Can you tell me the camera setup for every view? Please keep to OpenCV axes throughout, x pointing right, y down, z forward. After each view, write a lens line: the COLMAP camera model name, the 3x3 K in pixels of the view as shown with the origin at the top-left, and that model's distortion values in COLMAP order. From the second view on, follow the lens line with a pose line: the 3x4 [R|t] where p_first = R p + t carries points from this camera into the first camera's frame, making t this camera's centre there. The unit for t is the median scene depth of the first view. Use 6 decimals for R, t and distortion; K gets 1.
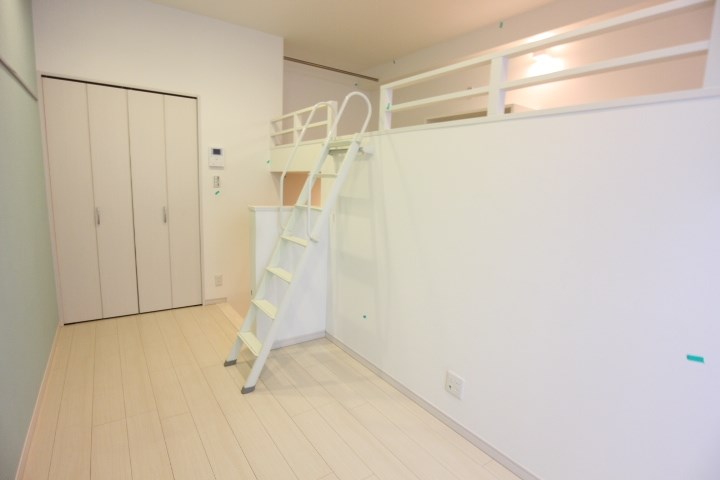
lens RADIAL K [[367.3, 0, 358.5], [0, 367.3, 237.4], [0, 0, 1]] dist [-0.032280, 0.010135]
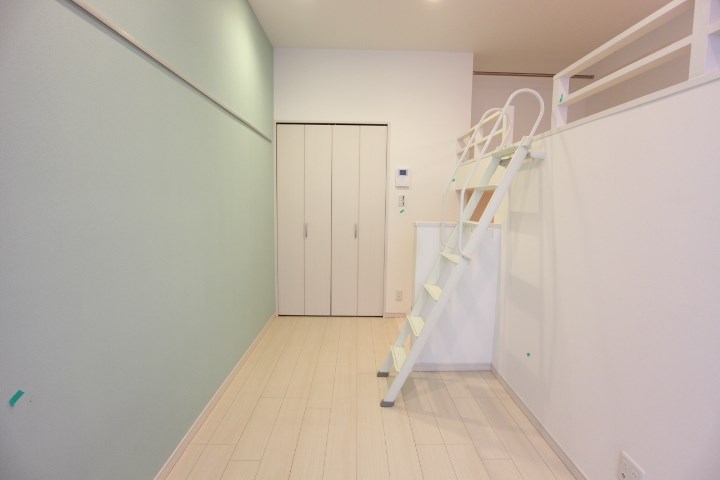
lens RADIAL K [[367.3, 0, 358.9], [0, 367.3, 240.9], [0, 0, 1]] dist [-0.032280, 0.010135]
pose [[0.830593, 0.032043, -0.555957, 0.138114], [-0.064645, 0.997142, -0.039107, 0.016135], [0.553115, 0.068421, 0.830290, 0.083343]]
